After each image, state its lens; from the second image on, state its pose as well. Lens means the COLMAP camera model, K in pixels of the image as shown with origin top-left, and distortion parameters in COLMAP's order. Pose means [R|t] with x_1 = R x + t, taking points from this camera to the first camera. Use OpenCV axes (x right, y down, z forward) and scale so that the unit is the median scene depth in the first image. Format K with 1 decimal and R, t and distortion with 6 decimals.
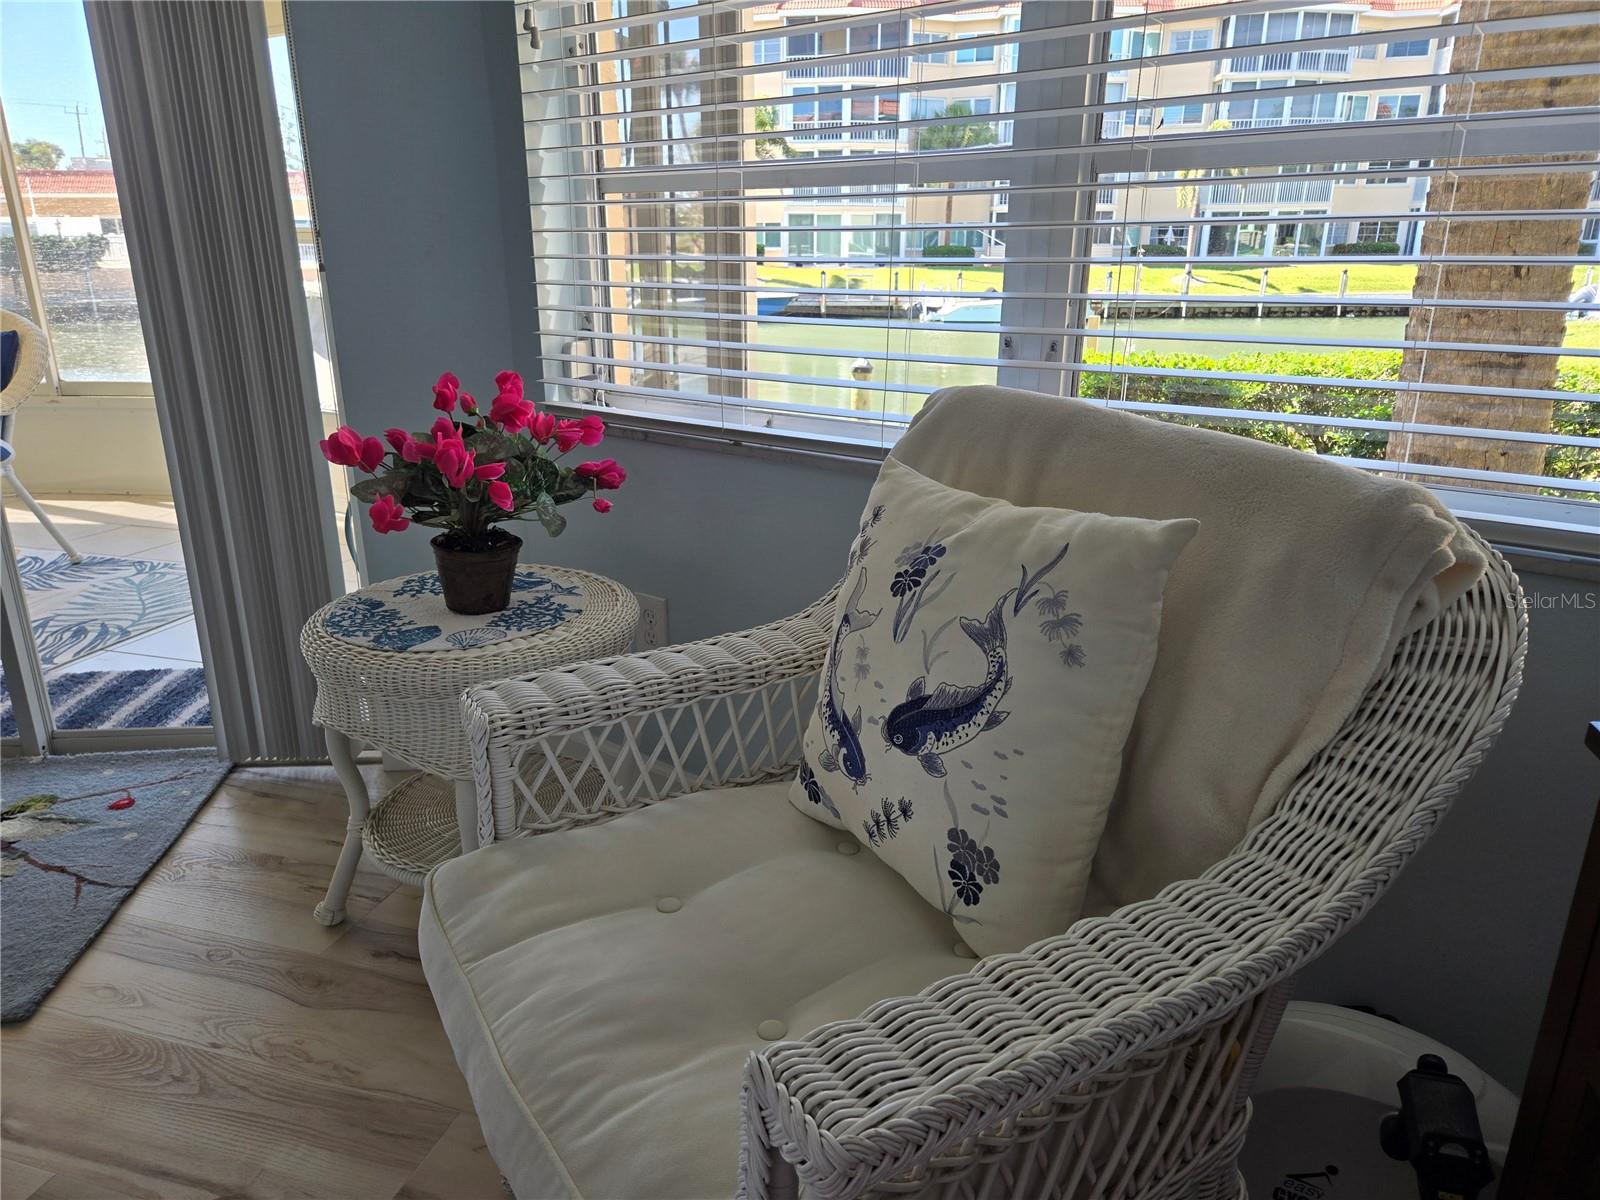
lens RADIAL K [[1070.4, 0, 796.6], [0, 1070.4, 605.7], [0, 0, 1]] dist [0.075002, -0.057254]
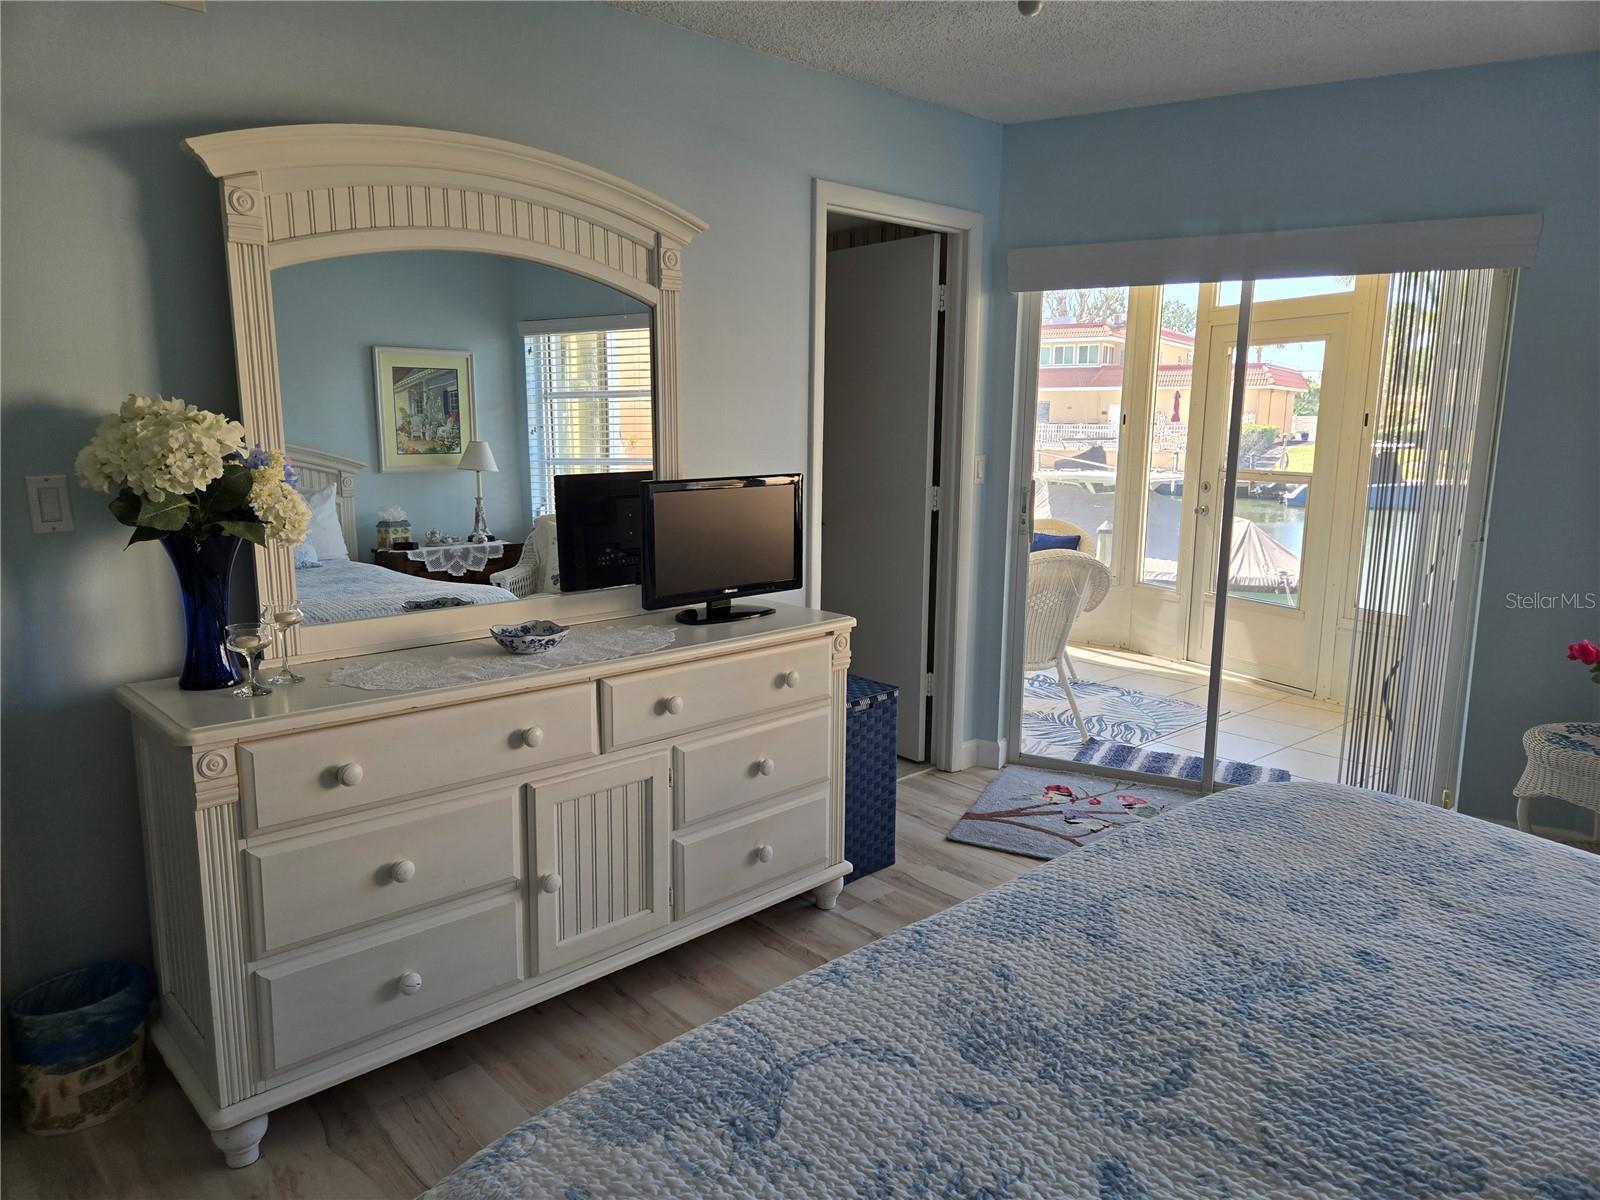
lens RADIAL K [[1070.4, 0, 786.6], [0, 1070.4, 605.7], [0, 0, 1]] dist [0.075002, -0.057254]
pose [[0.851611, 0.095795, -0.515347, -0.278796], [-0.172938, 0.979457, -0.103713, 0.096553], [0.494825, 0.177446, 0.850683, -0.594962]]
